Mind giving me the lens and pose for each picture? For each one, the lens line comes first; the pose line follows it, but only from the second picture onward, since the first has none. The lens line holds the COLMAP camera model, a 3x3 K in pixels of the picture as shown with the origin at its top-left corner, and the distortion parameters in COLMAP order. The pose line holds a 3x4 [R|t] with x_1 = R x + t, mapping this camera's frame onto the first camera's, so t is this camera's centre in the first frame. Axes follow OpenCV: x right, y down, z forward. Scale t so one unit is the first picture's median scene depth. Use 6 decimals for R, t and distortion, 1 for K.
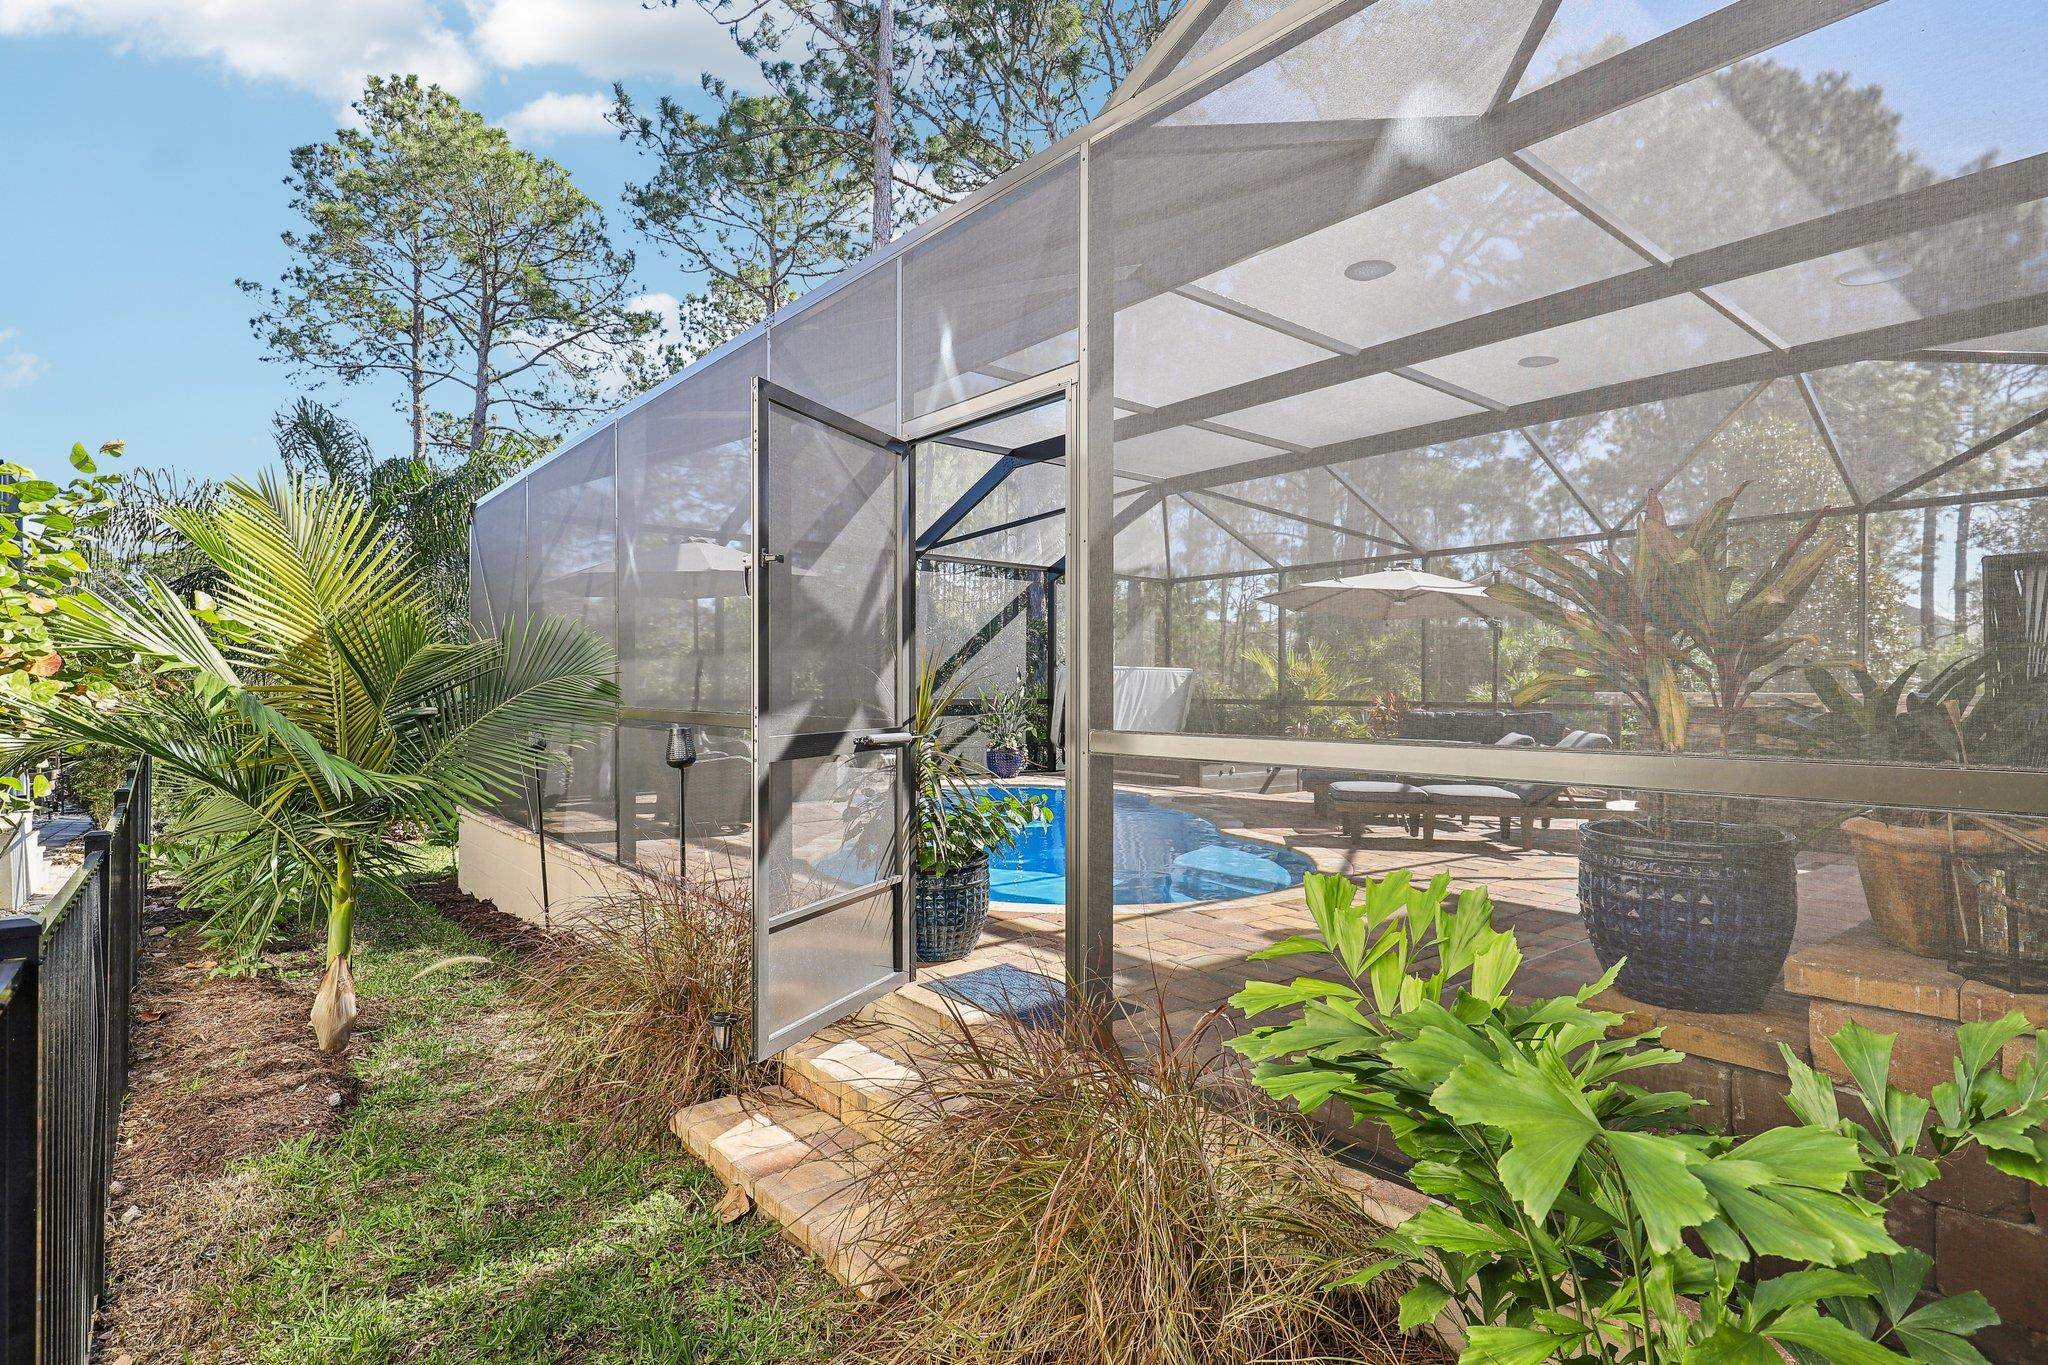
lens RADIAL K [[1021.1, 0, 1023.8], [0, 1021.1, 697.7], [0, 0, 1]] dist [0.001425, -0.000033]
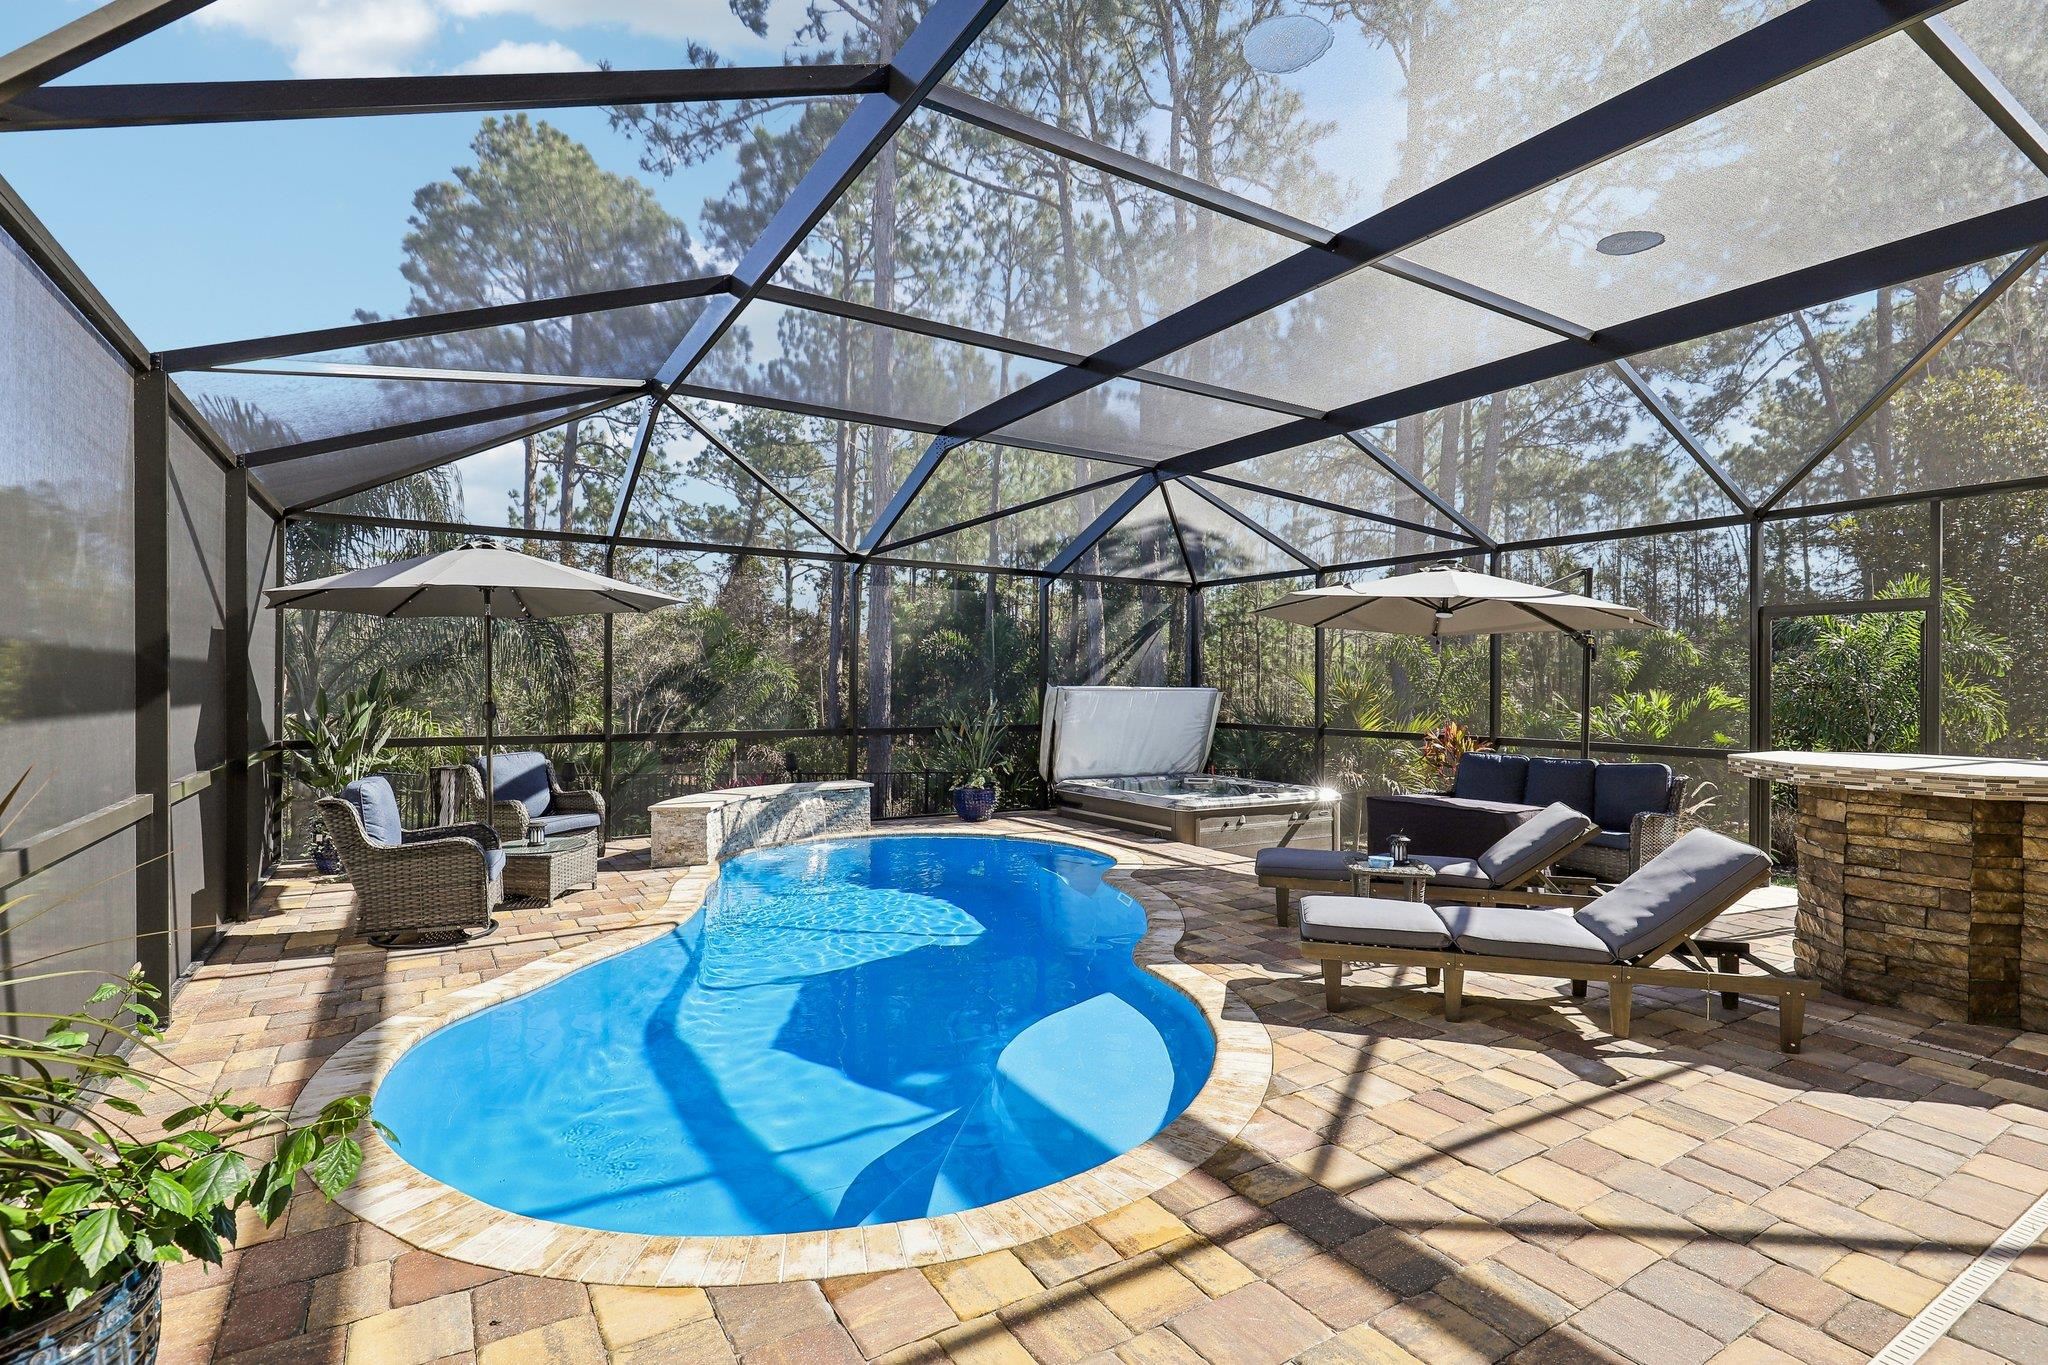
lens RADIAL K [[949.8, 0, 1026.2], [0, 949.8, 682.3], [0, 0, 1]] dist [0.000775, -0.000020]
pose [[0.991043, 0.003198, -0.133504, 0.057570], [-0.004279, 0.999960, -0.007811, -0.013371], [0.133474, 0.008313, 0.991017, 0.099594]]
